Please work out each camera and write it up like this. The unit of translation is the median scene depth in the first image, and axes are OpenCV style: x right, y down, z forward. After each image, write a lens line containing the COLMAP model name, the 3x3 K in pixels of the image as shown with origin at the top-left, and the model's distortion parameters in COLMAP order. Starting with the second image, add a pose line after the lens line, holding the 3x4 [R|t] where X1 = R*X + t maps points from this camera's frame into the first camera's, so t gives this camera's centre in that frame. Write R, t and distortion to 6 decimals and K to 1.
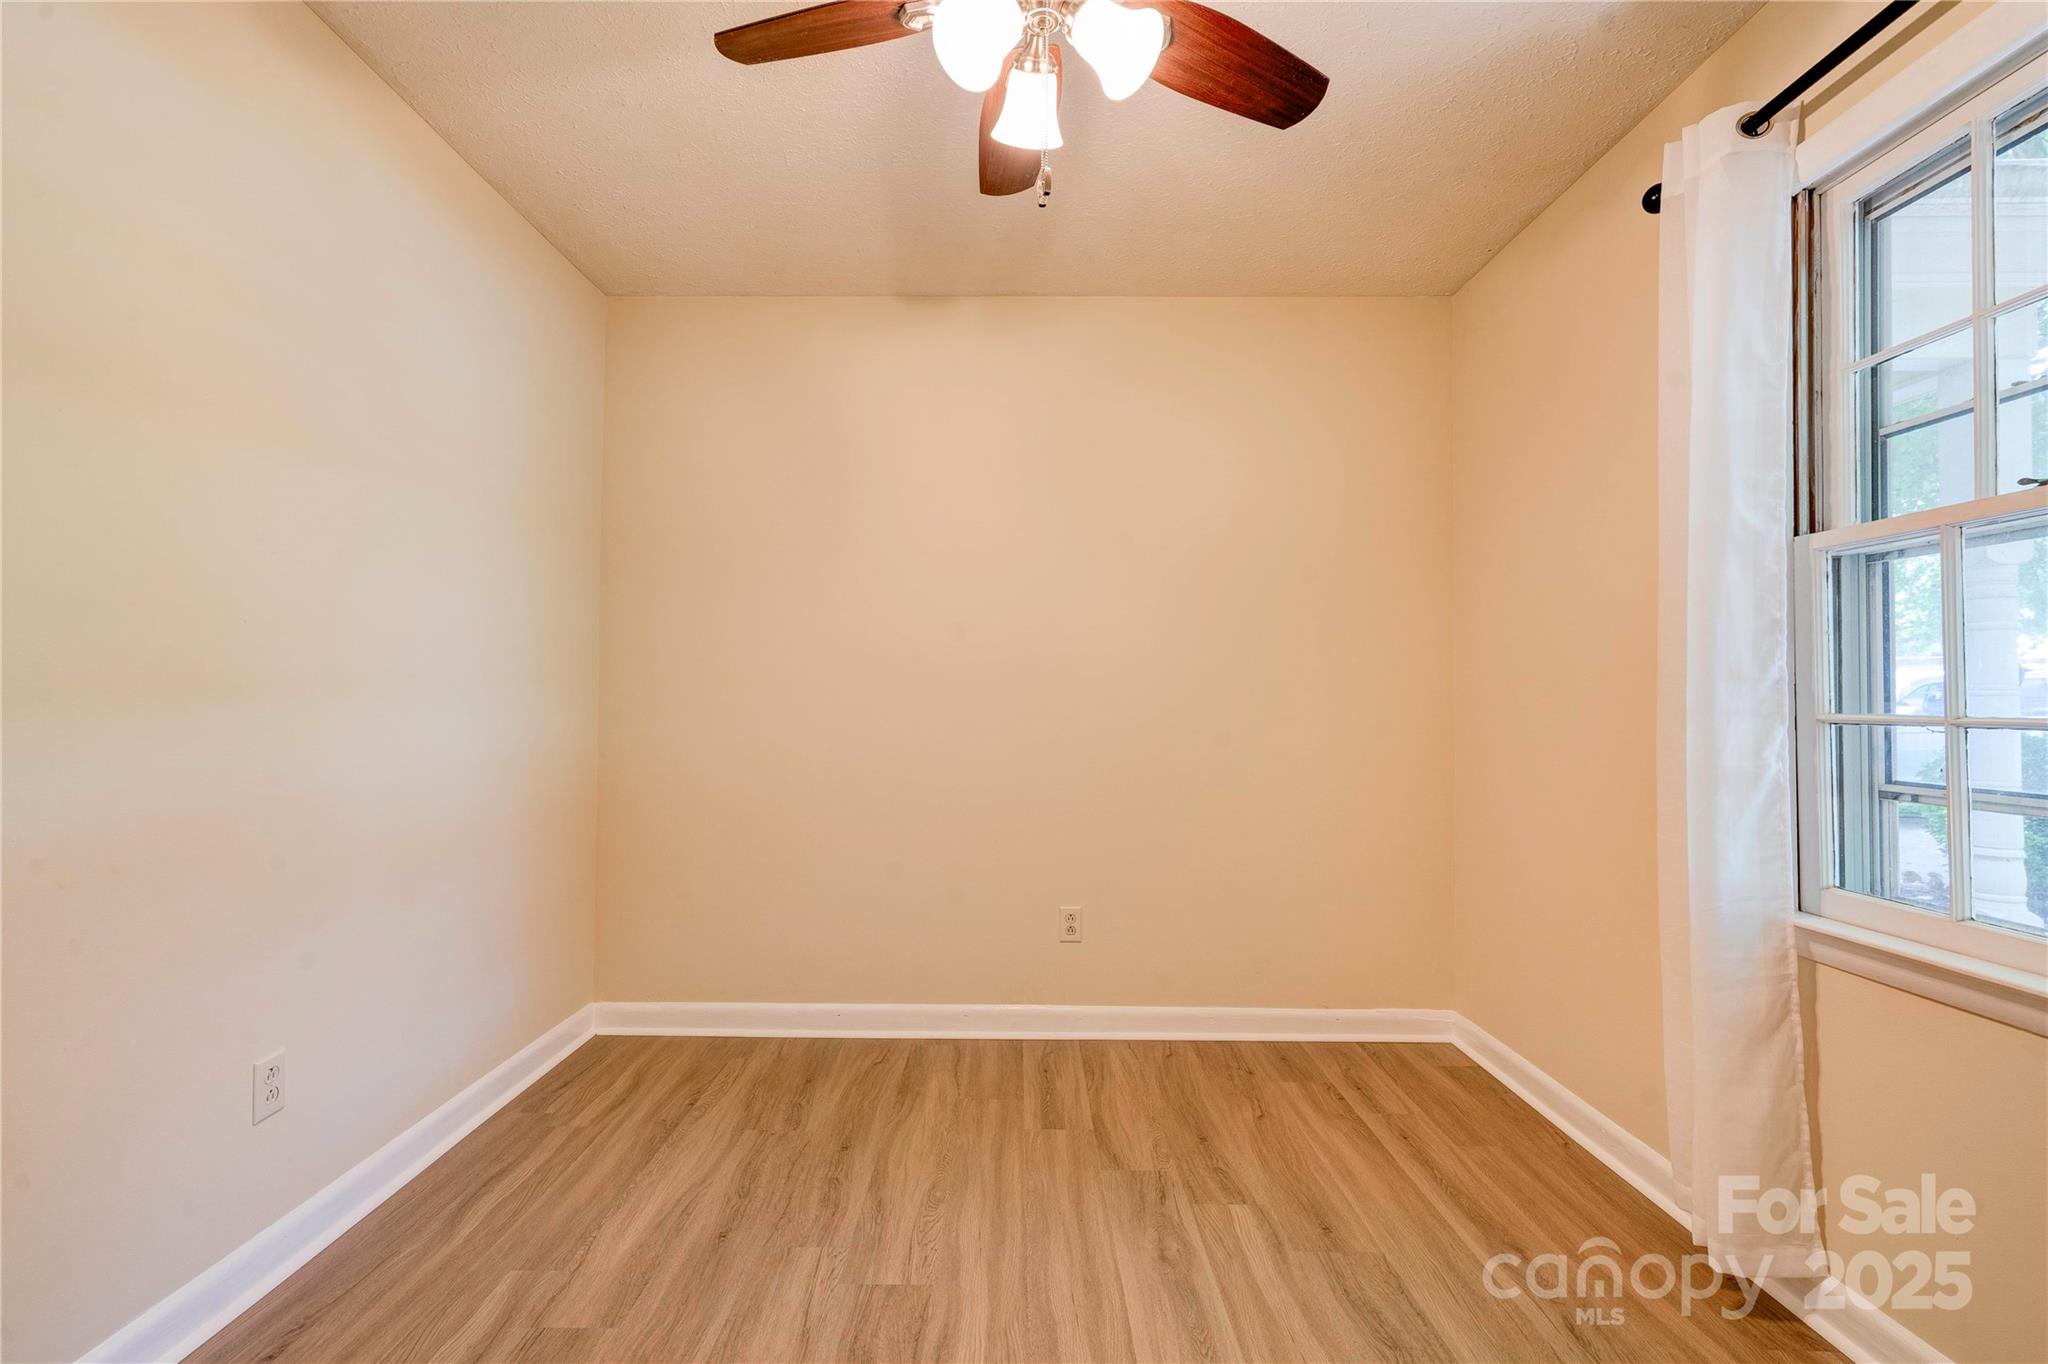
lens RADIAL K [[925.8, 0, 1024.0], [0, 925.8, 682.0], [0, 0, 1]] dist [0.000286, 0.005053]
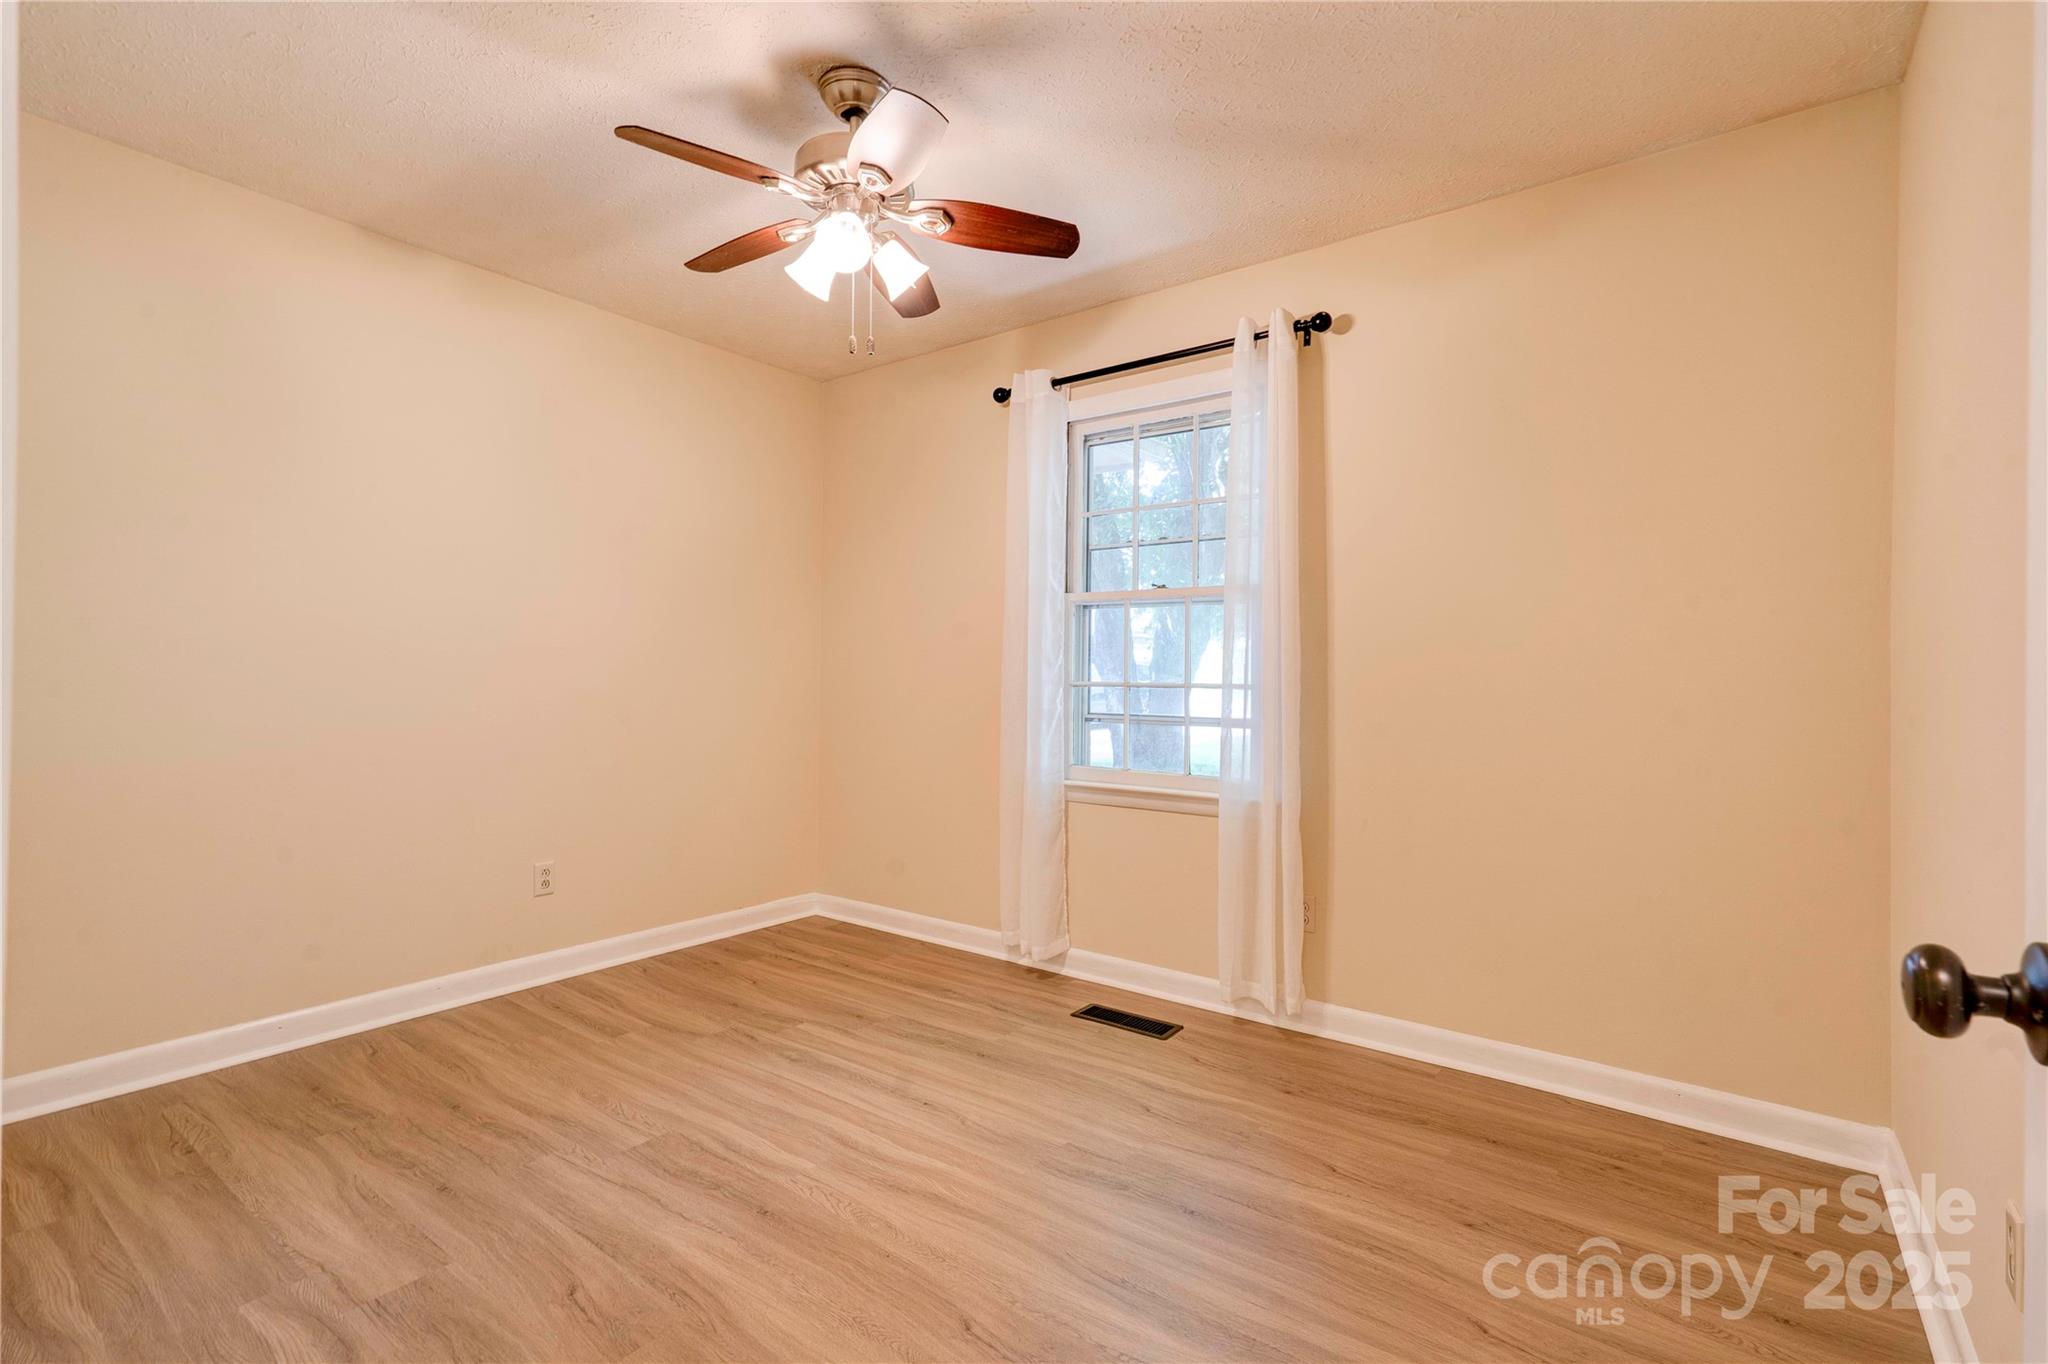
lens RADIAL K [[935.3, 0, 983.9], [0, 935.3, 675.6], [0, 0, 1]] dist [-0.003881, 0.014731]
pose [[0.618213, -0.001577, 0.786009, -0.728999], [-0.022613, 0.999548, 0.019790, -0.012307], [-0.785685, -0.030009, 0.617898, -0.103940]]
